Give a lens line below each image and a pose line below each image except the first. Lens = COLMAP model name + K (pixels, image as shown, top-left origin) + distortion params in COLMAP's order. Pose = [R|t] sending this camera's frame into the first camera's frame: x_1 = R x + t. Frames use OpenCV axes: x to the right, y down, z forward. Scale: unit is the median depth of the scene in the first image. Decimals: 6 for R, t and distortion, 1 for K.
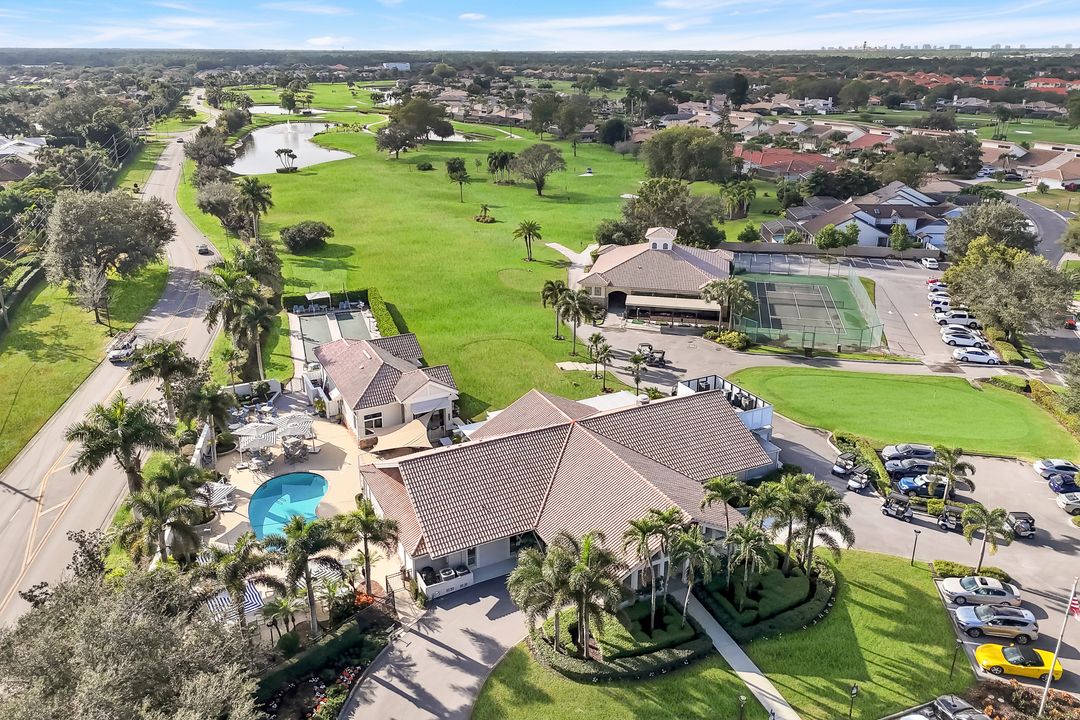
lens RADIAL K [[798.8, 0, 543.5], [0, 798.8, 309.4], [0, 0, 1]] dist [0.077589, -0.072235]
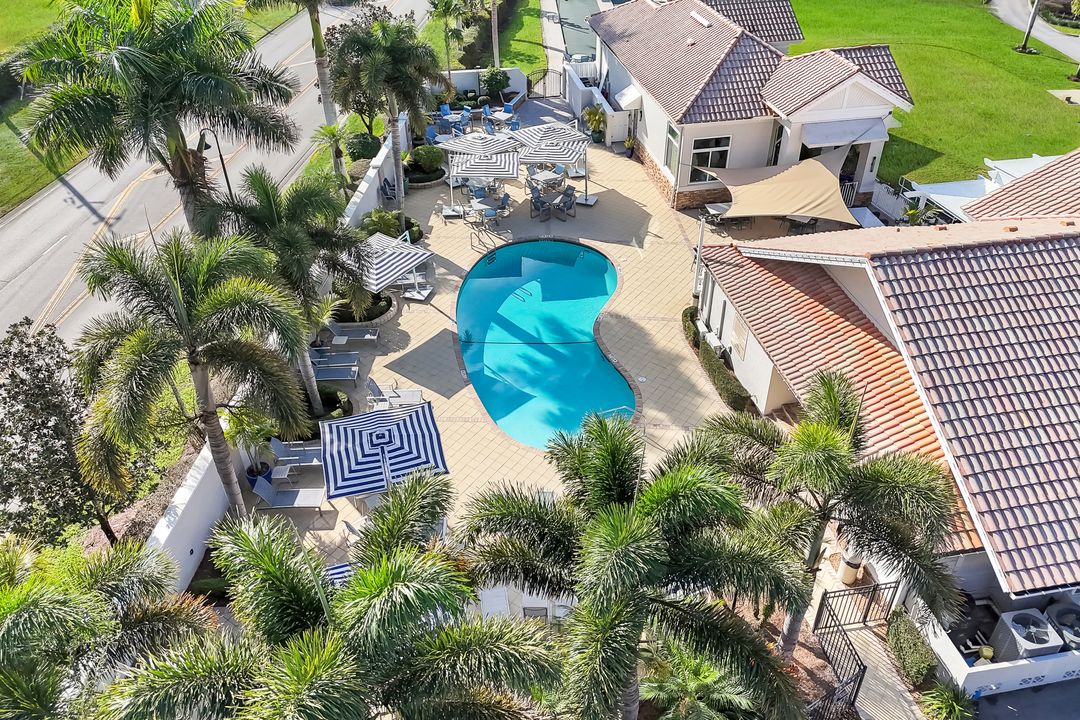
lens RADIAL K [[805.6, 0, 541.3], [0, 805.6, 318.6], [0, 0, 1]] dist [0.101388, -0.131973]
pose [[0.957061, 0.156266, -0.244163, -0.141820], [-0.081429, 0.953275, 0.290922, 0.080841], [0.278216, -0.258548, 0.925067, 0.405109]]
